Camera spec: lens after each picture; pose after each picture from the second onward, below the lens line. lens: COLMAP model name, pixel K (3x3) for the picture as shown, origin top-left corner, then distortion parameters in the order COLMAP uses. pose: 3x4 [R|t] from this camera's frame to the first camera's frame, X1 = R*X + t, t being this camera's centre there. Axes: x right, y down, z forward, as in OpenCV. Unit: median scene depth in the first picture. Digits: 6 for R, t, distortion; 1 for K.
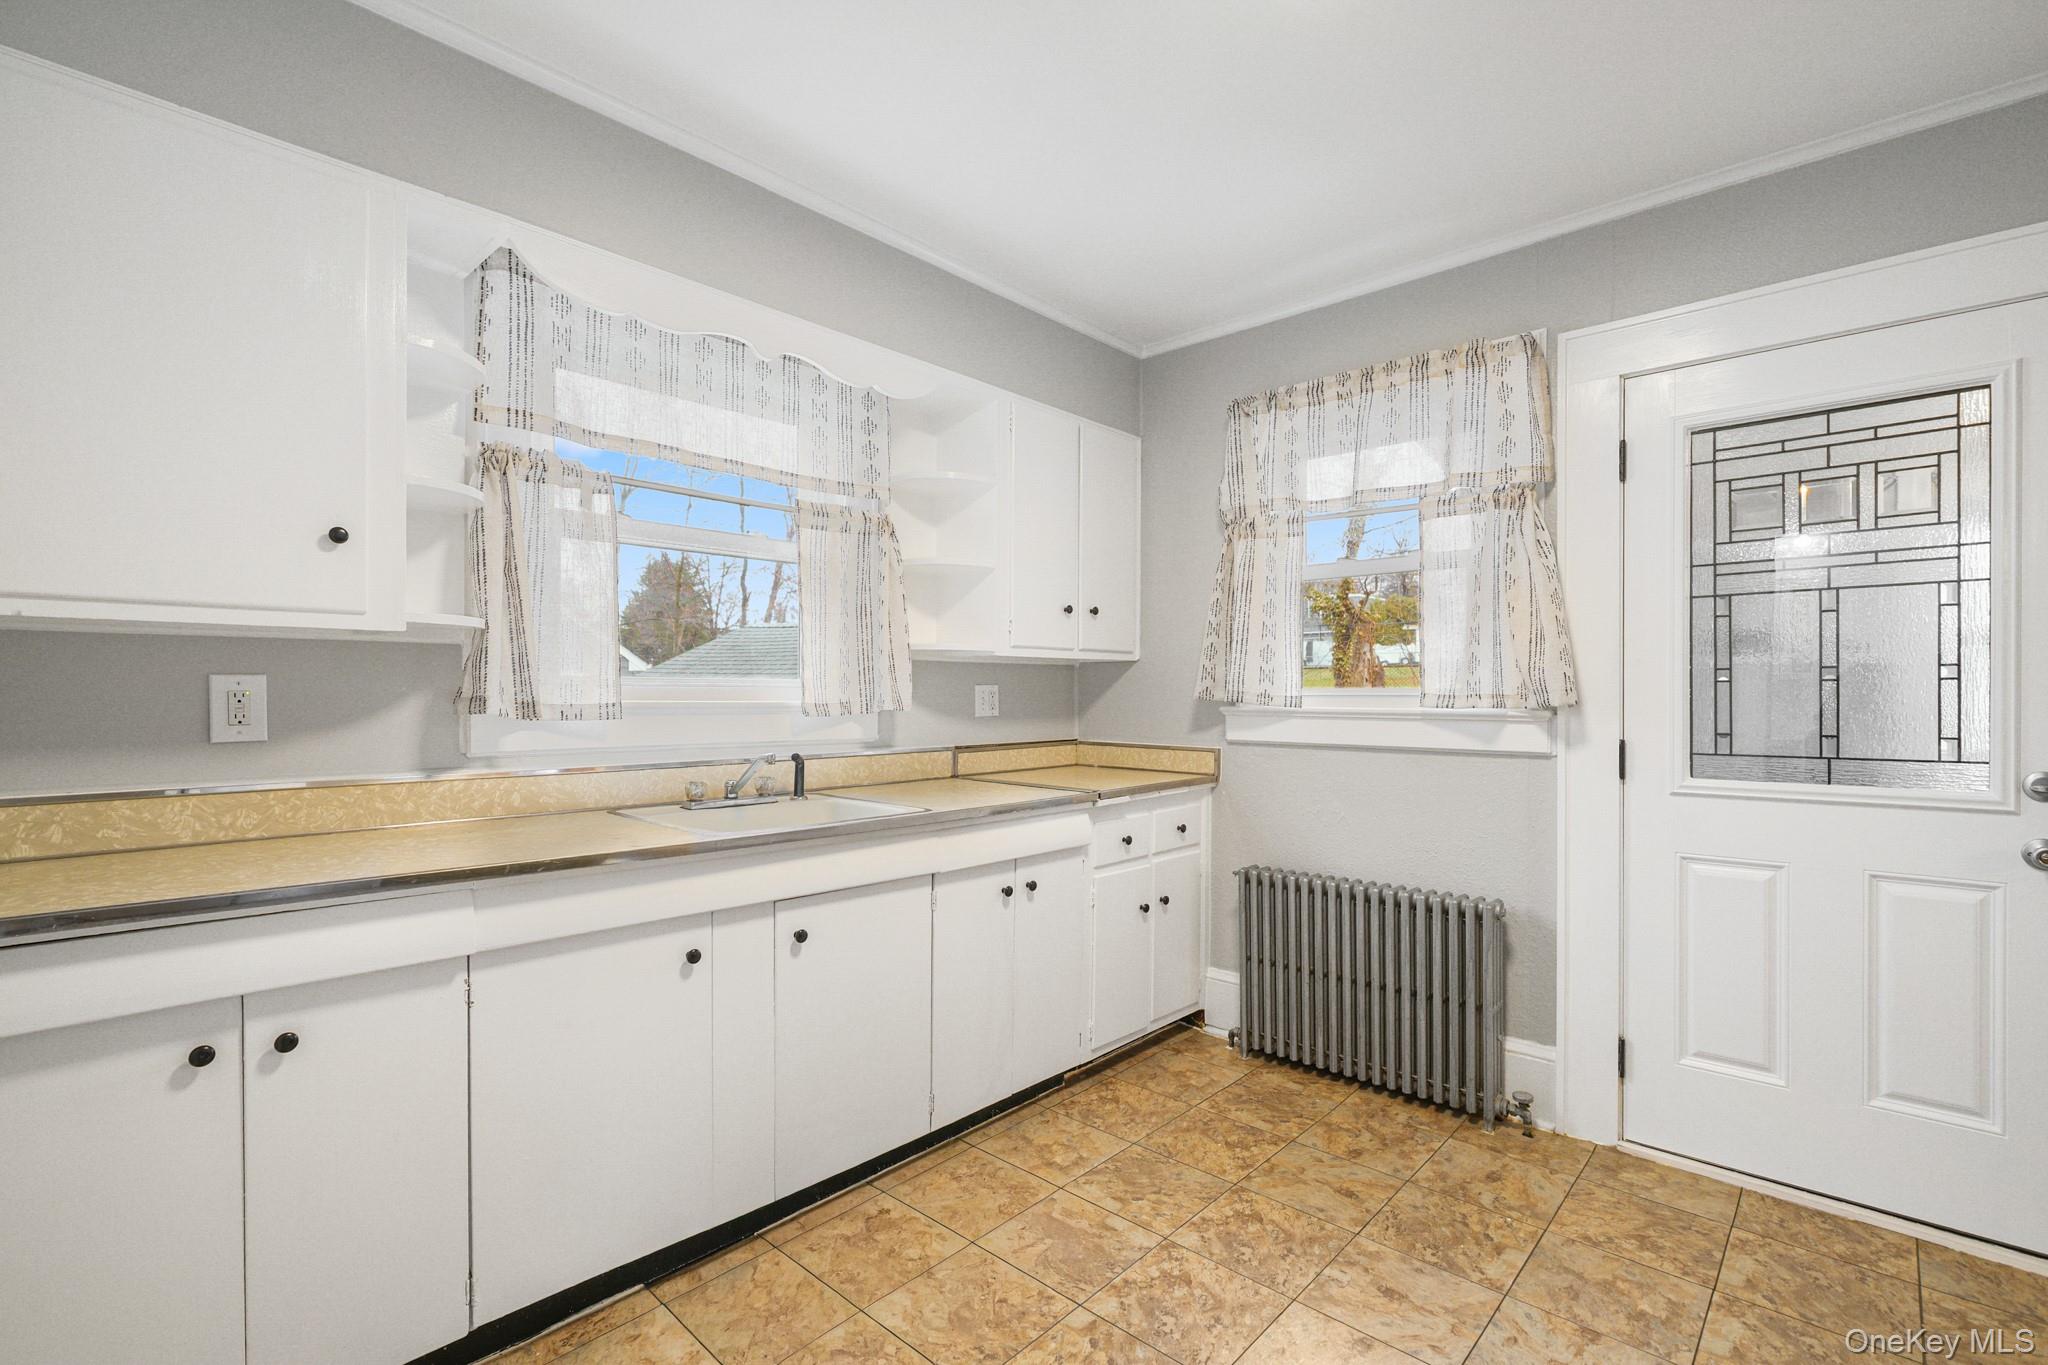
lens RADIAL K [[918.8, 0, 1026.0], [0, 918.8, 696.1], [0, 0, 1]] dist [0.001527, 0.000056]
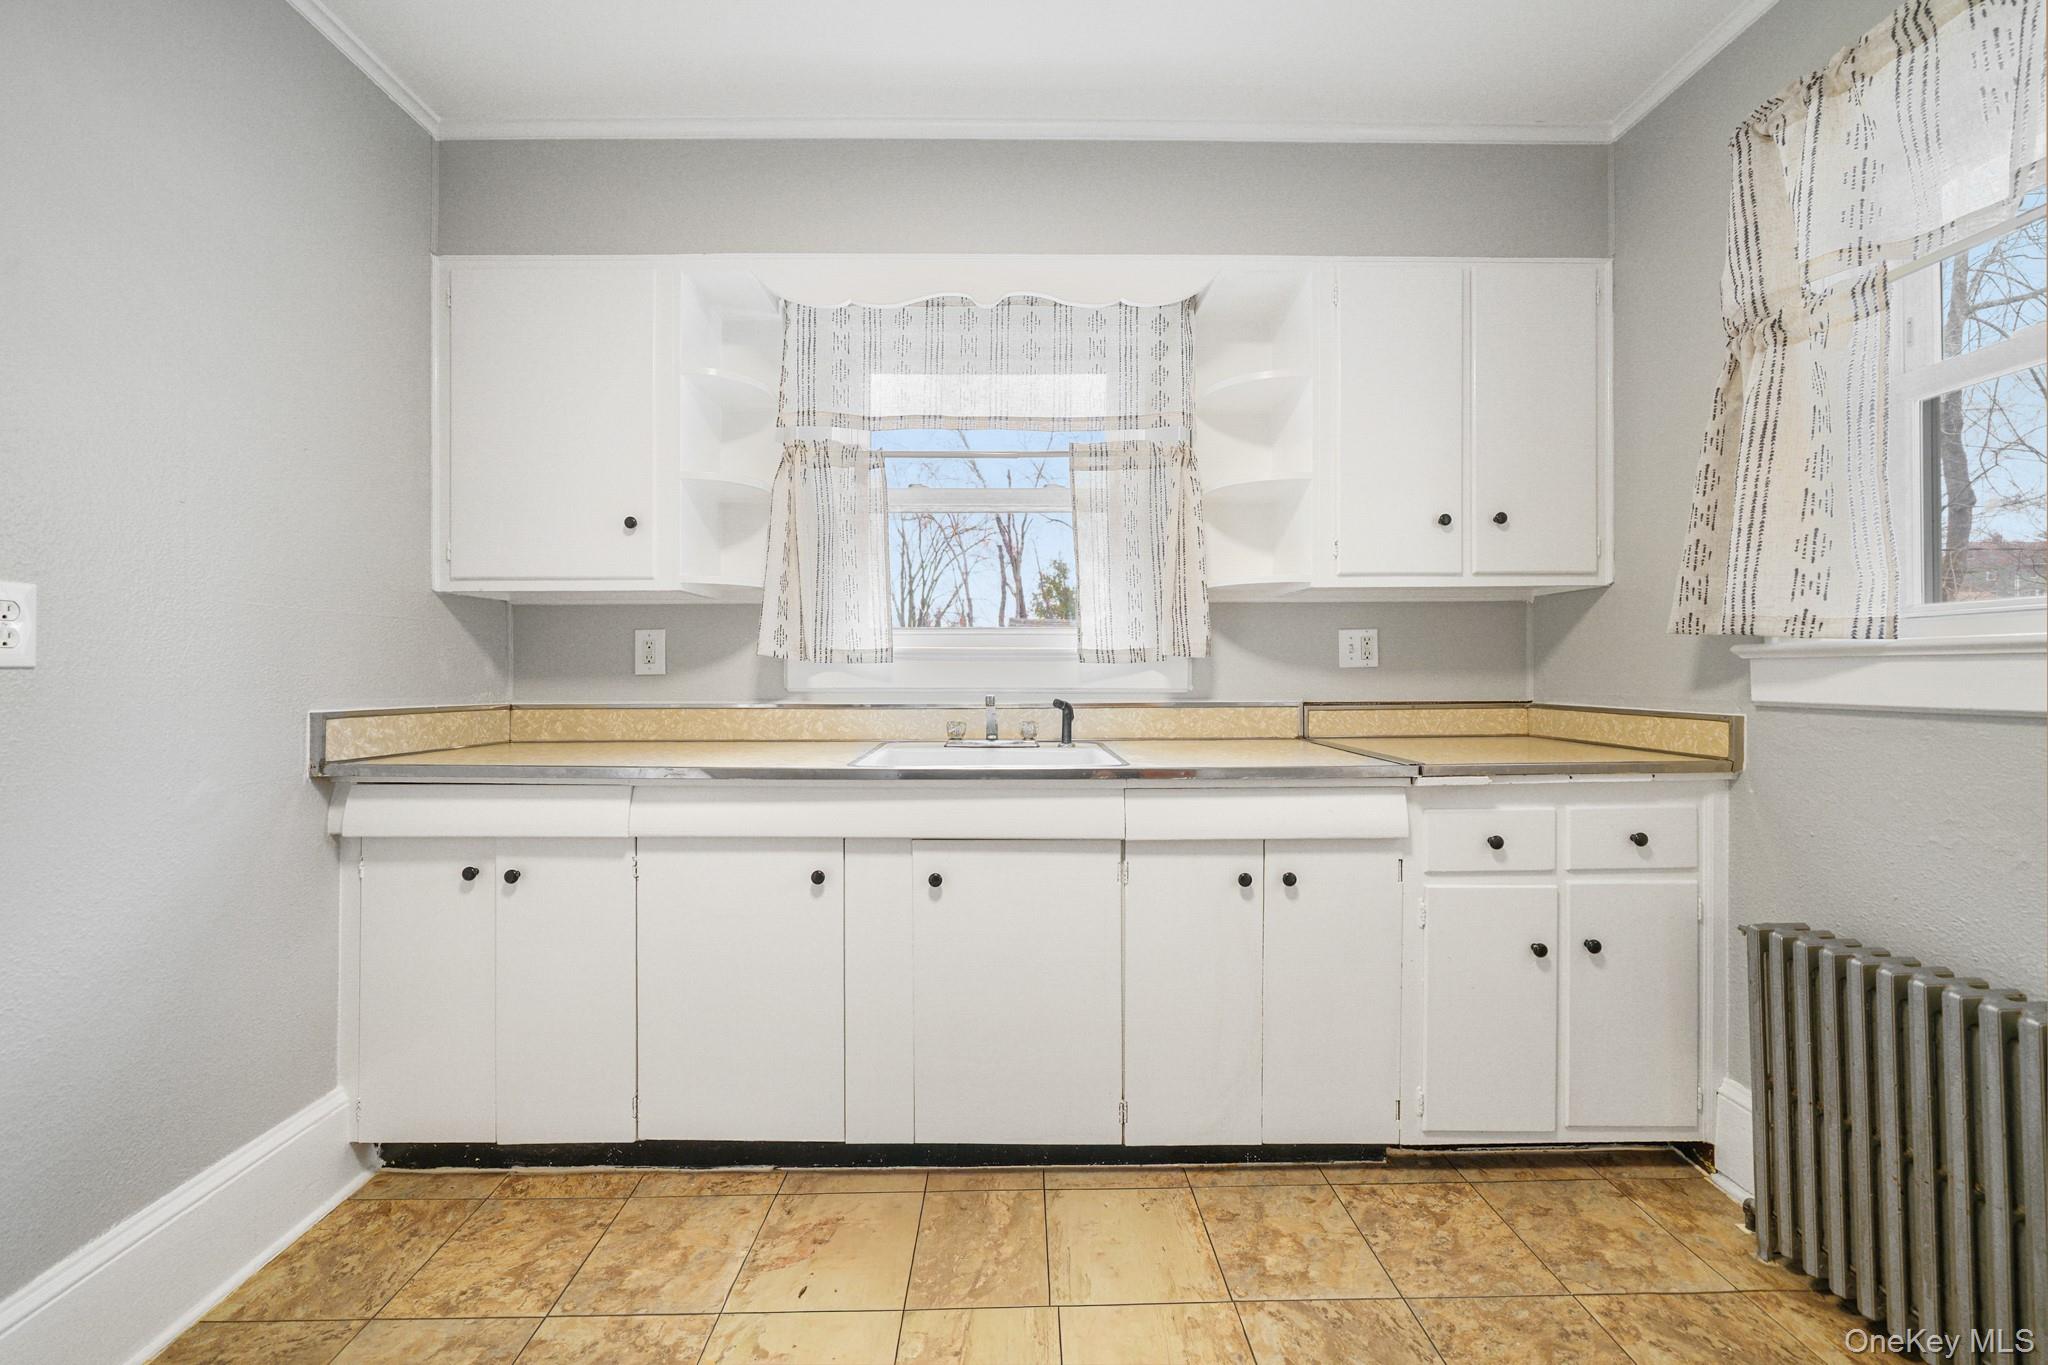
lens RADIAL K [[774.9, 0, 1016.4], [0, 774.9, 664.6], [0, 0, 1]] dist [-0.000299, -0.000224]
pose [[0.689092, -0.012168, -0.724572, 0.319948], [0.003231, 0.999901, -0.013718, 0.036573], [0.724667, 0.007112, 0.689063, 0.393879]]
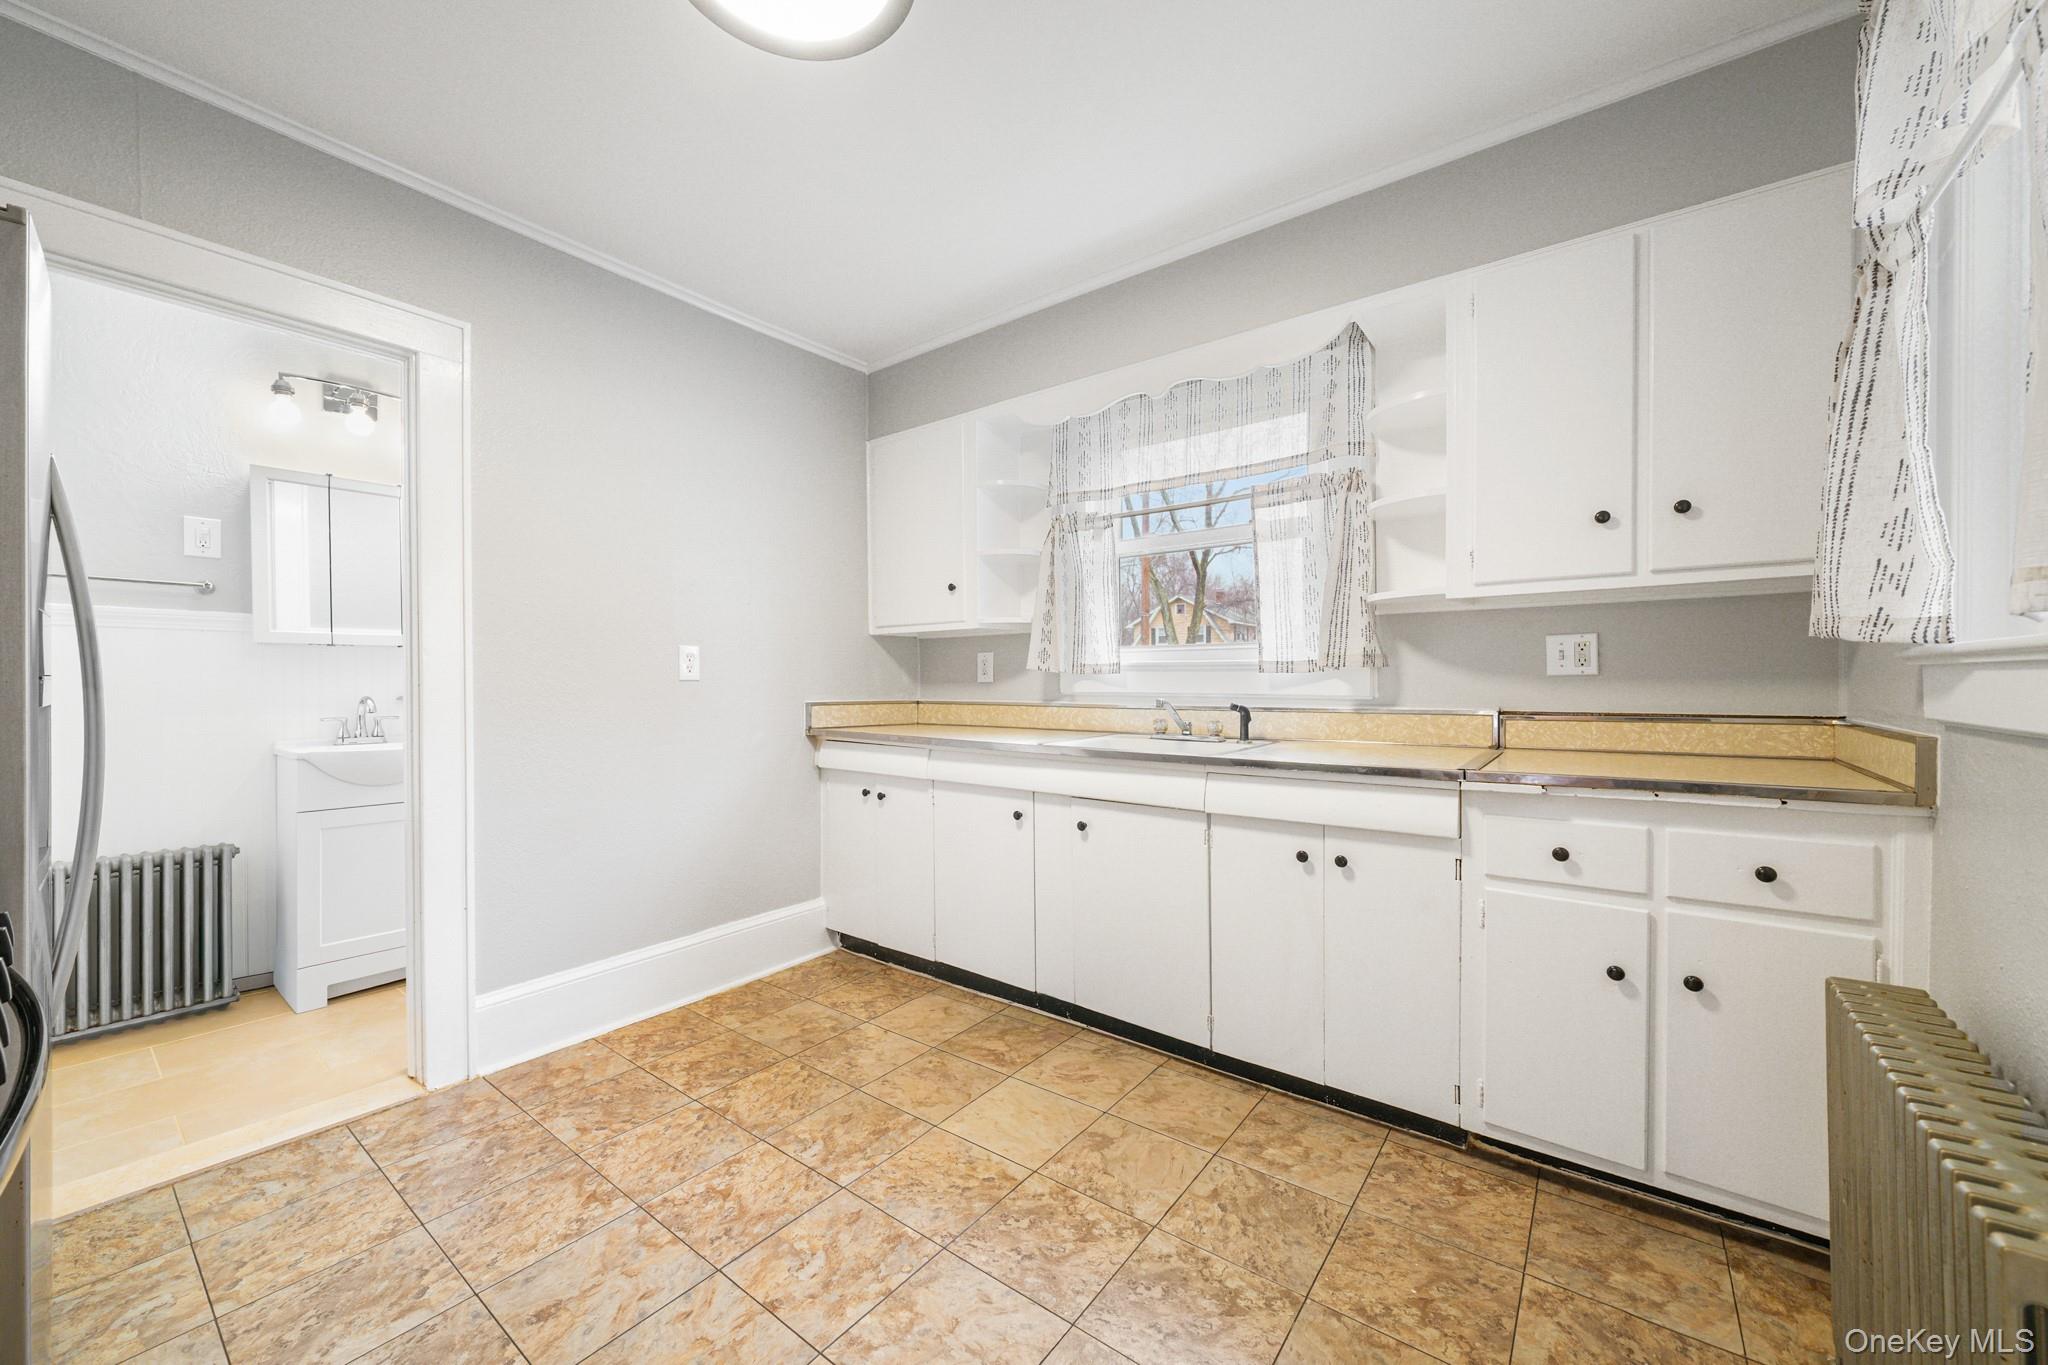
lens RADIAL K [[782.4, 0, 1010.3], [0, 782.4, 681.2], [0, 0, 1]] dist [-0.000330, -0.000129]
pose [[0.086098, -0.001125, -0.996286, 0.728125], [0.003260, 0.999994, -0.000847, 0.033997], [0.996281, -0.003175, 0.086102, 0.623979]]
